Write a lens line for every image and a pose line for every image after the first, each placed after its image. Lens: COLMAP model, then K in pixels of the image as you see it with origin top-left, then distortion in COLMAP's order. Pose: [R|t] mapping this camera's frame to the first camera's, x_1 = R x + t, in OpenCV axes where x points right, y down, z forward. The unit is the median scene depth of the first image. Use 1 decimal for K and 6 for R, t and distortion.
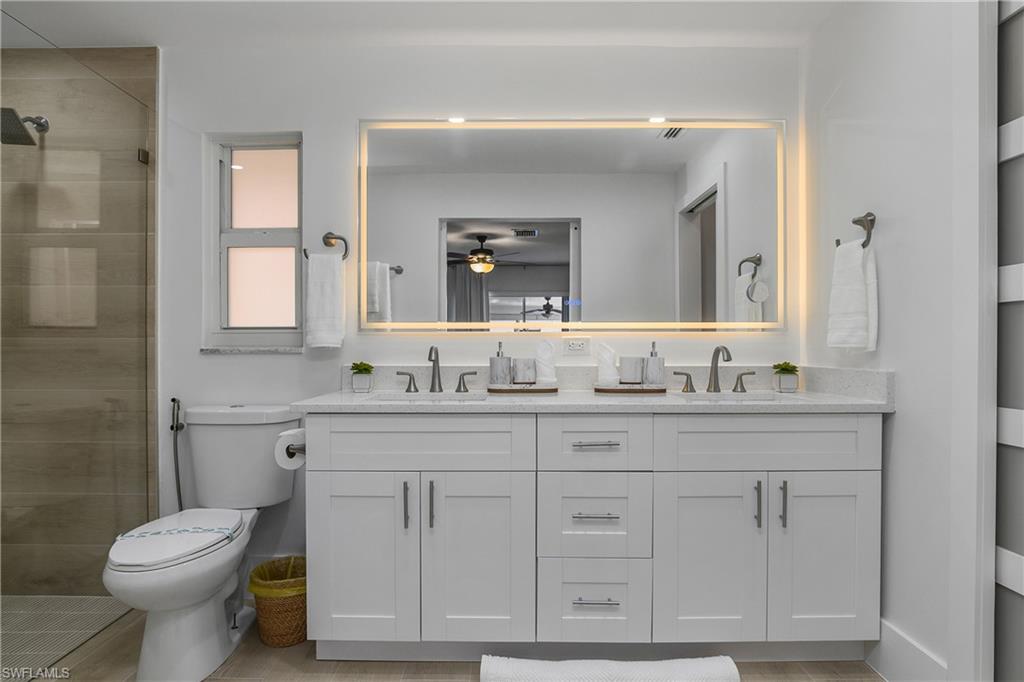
lens RADIAL K [[550.3, 0, 512.0], [0, 550.3, 341.0], [0, 0, 1]] dist [-0.036352, 0.017902]
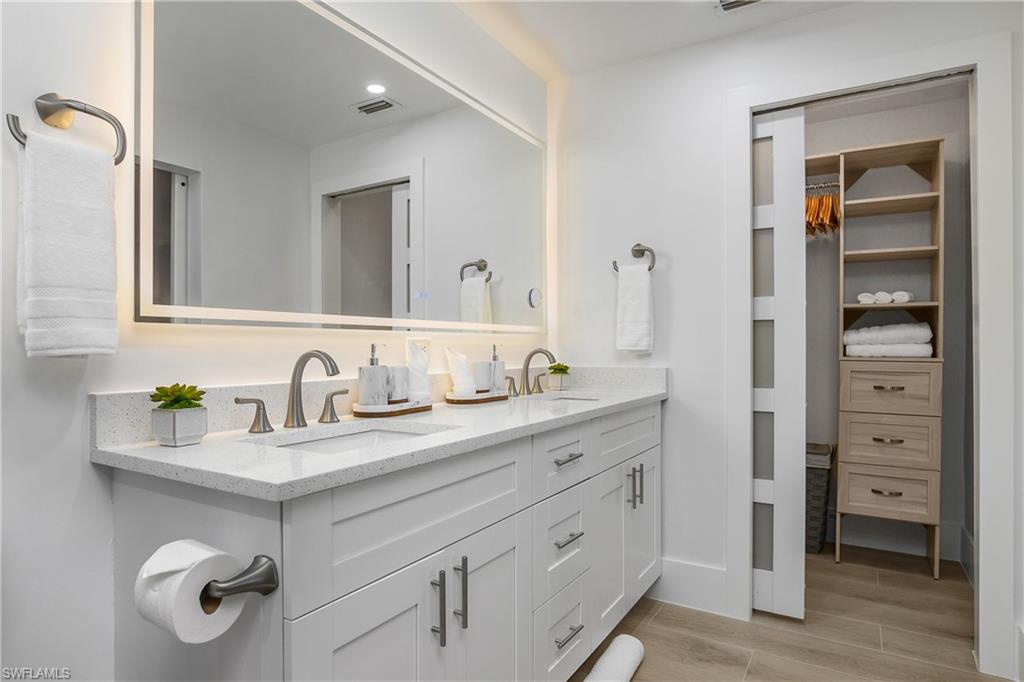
lens RADIAL K [[584.2, 0, 529.6], [0, 584.2, 346.5], [0, 0, 1]] dist [-0.002564, -0.000445]
pose [[0.499242, 0.001491, 0.866461, -0.561282], [0.000022, 0.999998, -0.001734, 0.005709], [-0.866462, 0.000885, 0.499242, 0.458399]]
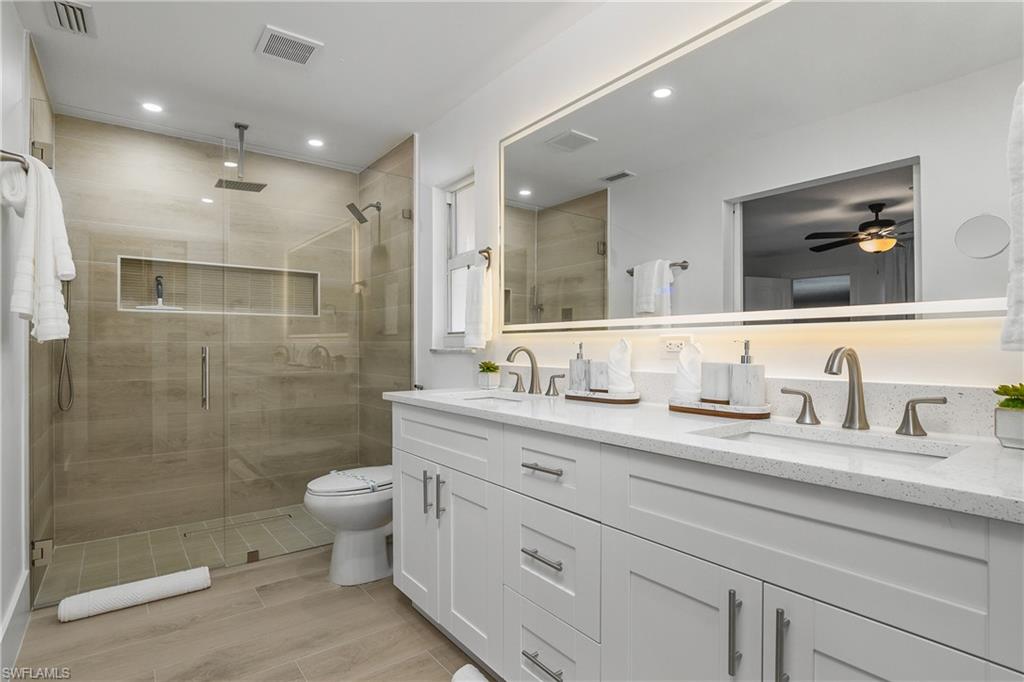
lens RADIAL K [[514.1, 0, 519.4], [0, 514.1, 343.2], [0, 0, 1]] dist [-0.021553, 0.001065]
pose [[0.614097, -0.004189, -0.789219, 0.575431], [0.011848, 0.999922, 0.003912, -0.001772], [0.789142, -0.011753, 0.614099, 0.404721]]
